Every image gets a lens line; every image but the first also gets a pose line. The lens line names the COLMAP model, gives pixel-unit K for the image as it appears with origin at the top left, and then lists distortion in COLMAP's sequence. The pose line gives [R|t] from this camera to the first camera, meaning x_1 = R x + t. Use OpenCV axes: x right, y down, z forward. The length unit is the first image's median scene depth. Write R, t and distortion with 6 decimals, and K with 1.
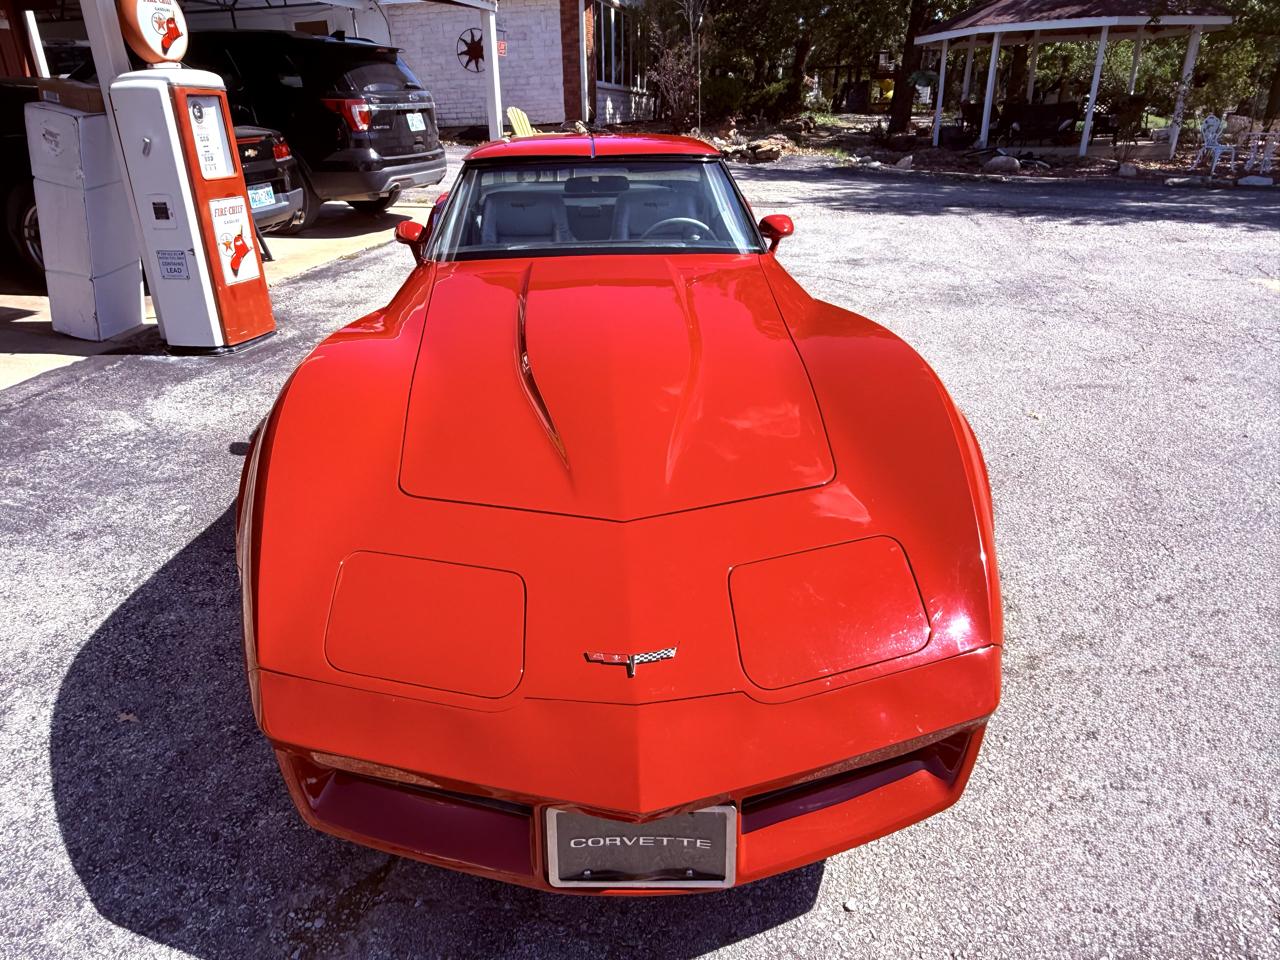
lens RADIAL K [[839.9, 0, 603.7], [0, 839.9, 480.8], [0, 0, 1]] dist [-0.002879, 0.002636]
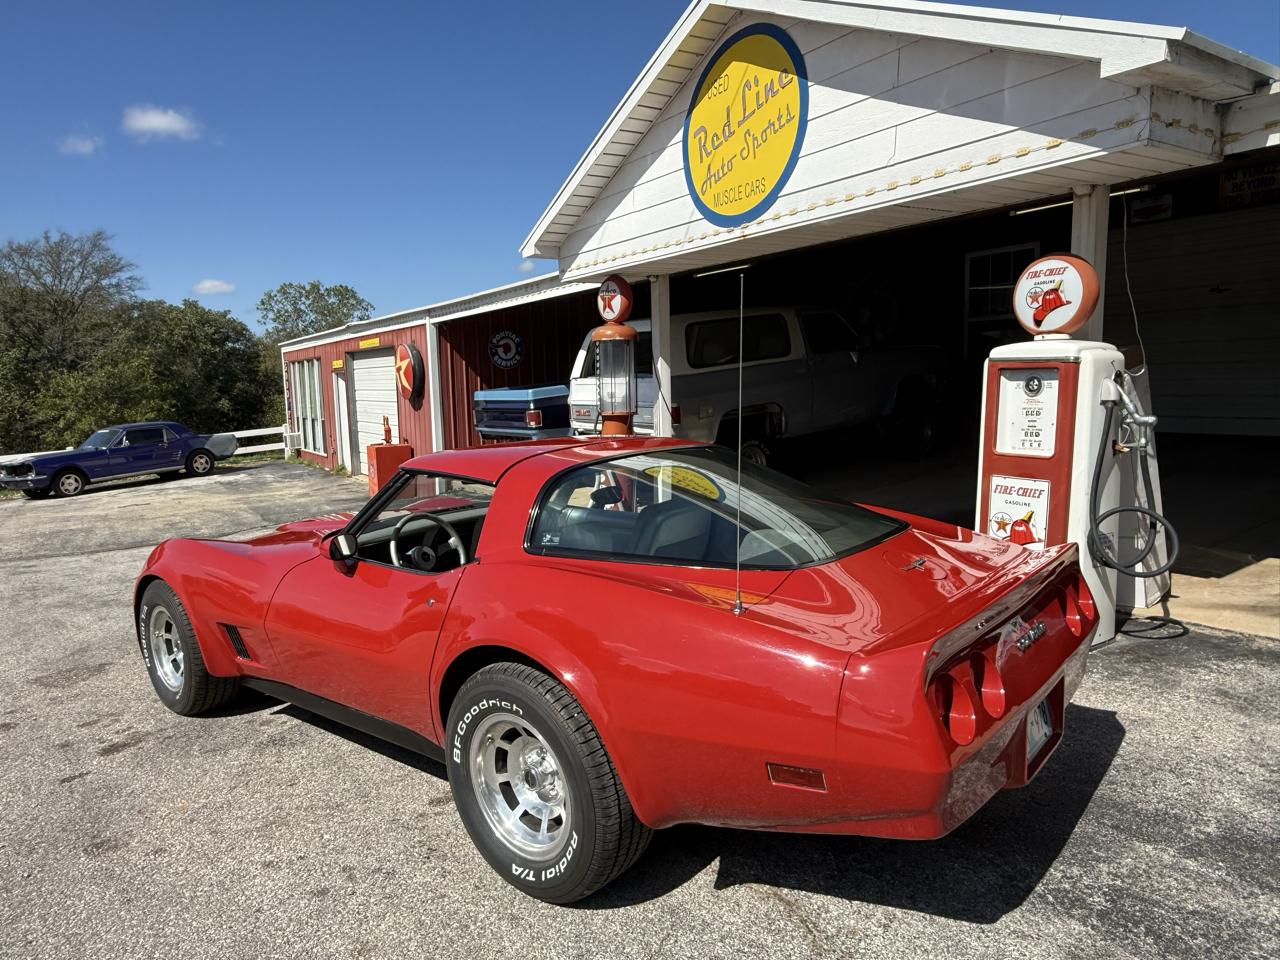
lens RADIAL K [[839.9, 0, 603.7], [0, 839.9, 480.8], [0, 0, 1]] dist [-0.002879, 0.002636]
pose [[-0.700067, 0.129488, -0.702238, 0.329901], [-0.246313, 0.879275, 0.407683, -0.417248], [0.670250, 0.458376, -0.583657, 0.875498]]
